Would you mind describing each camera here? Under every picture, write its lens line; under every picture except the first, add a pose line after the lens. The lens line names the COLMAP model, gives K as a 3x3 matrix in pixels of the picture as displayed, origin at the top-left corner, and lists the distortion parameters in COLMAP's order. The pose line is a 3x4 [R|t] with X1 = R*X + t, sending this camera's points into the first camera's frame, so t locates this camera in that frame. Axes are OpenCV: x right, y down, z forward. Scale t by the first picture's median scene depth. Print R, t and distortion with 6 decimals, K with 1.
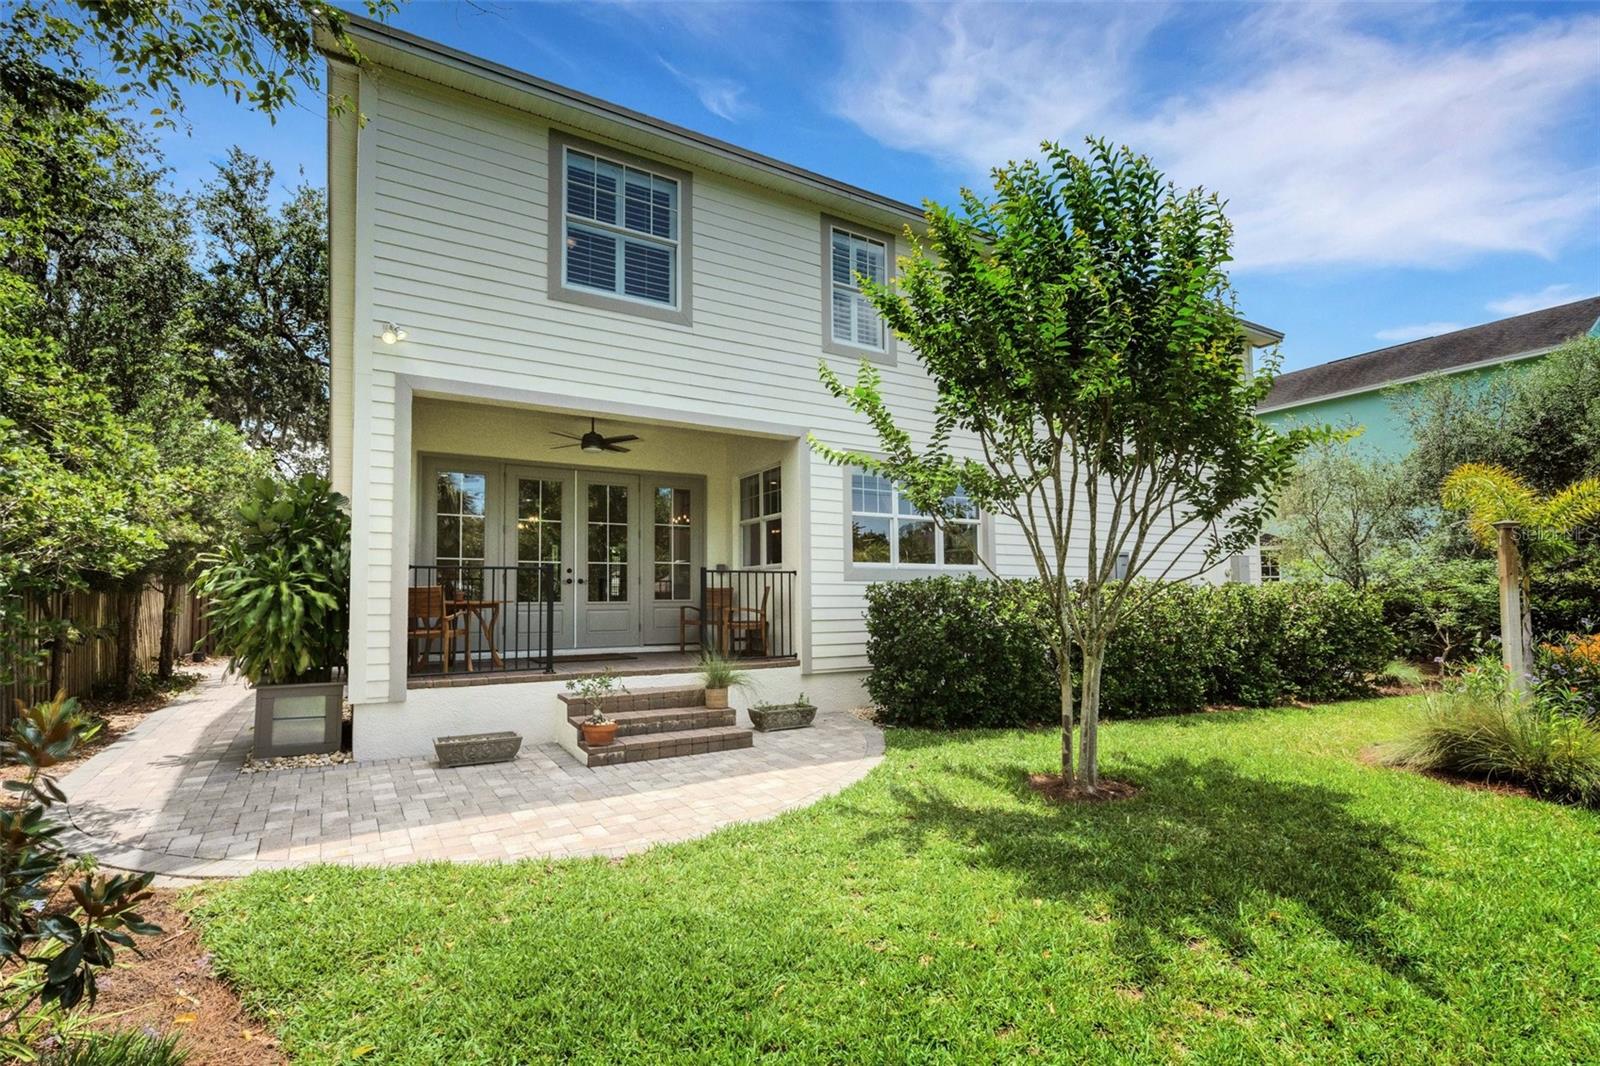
lens RADIAL K [[727.6, 0, 812.7], [0, 727.6, 583.2], [0, 0, 1]] dist [-0.004835, 0.000477]
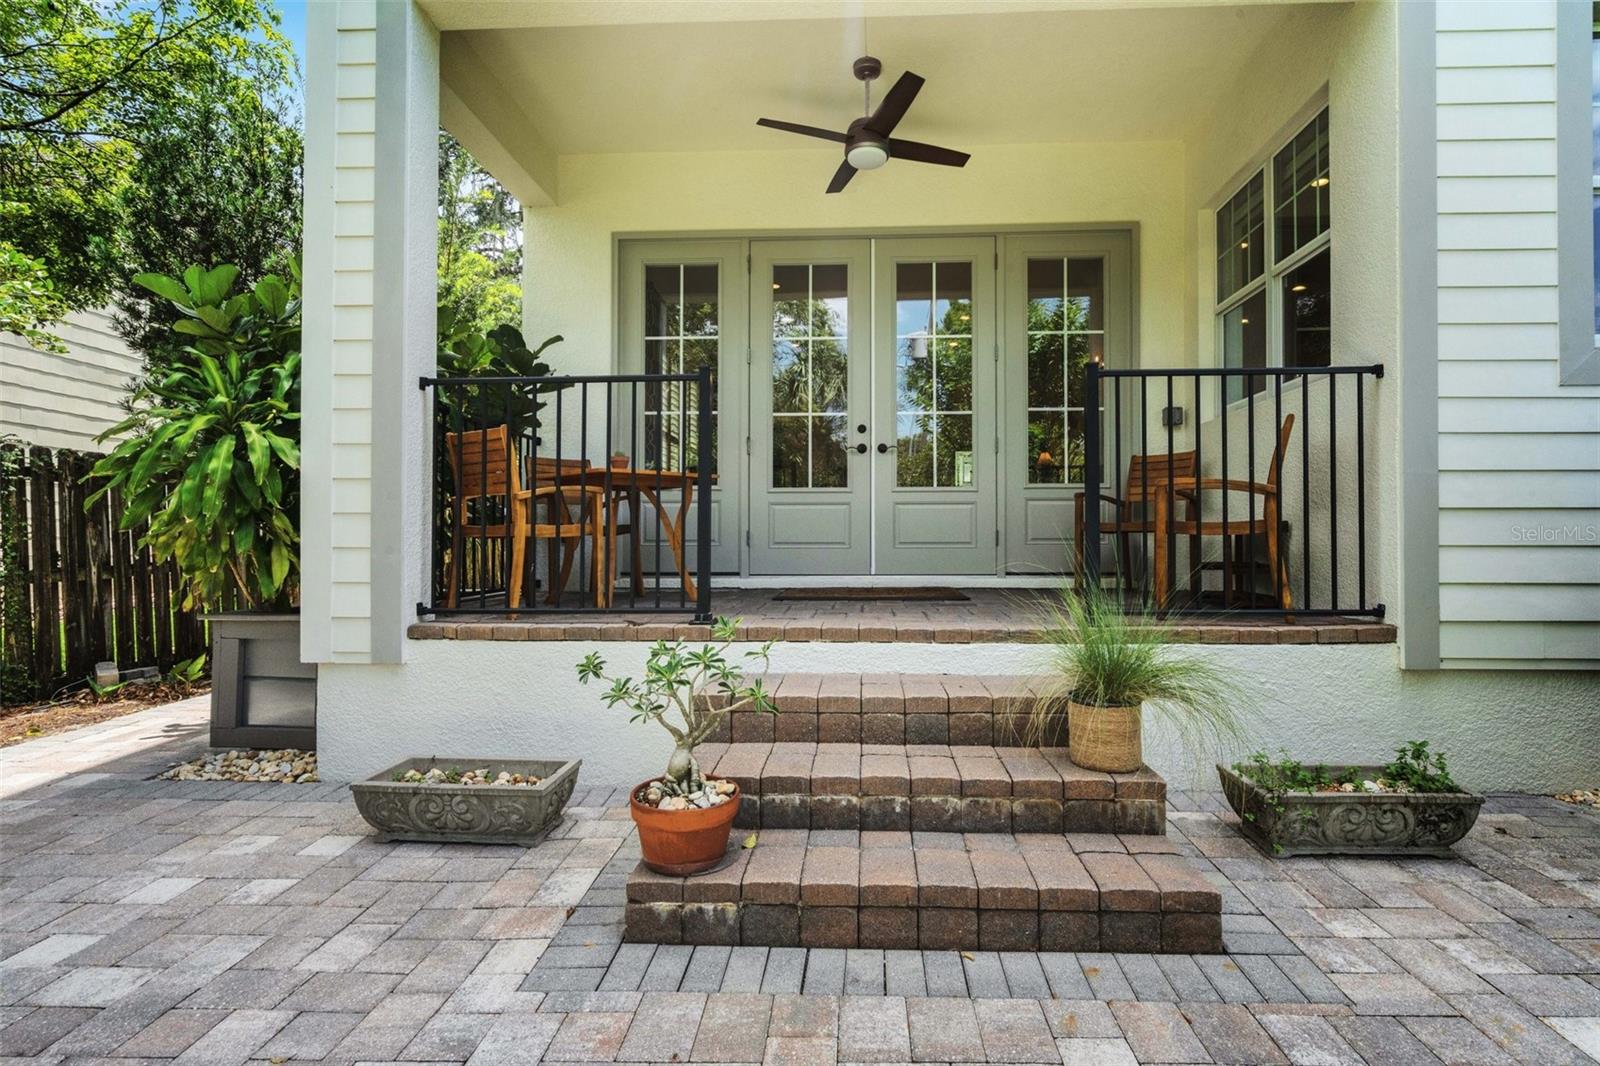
lens RADIAL K [[858.3, 0, 802.0], [0, 858.3, 529.0], [0, 0, 1]] dist [-0.001726, -0.000860]
pose [[0.839926, 0.004557, -0.542682, -0.033122], [0.007719, 0.999763, 0.020342, 0.050169], [0.542647, -0.021274, 0.839692, 0.513546]]
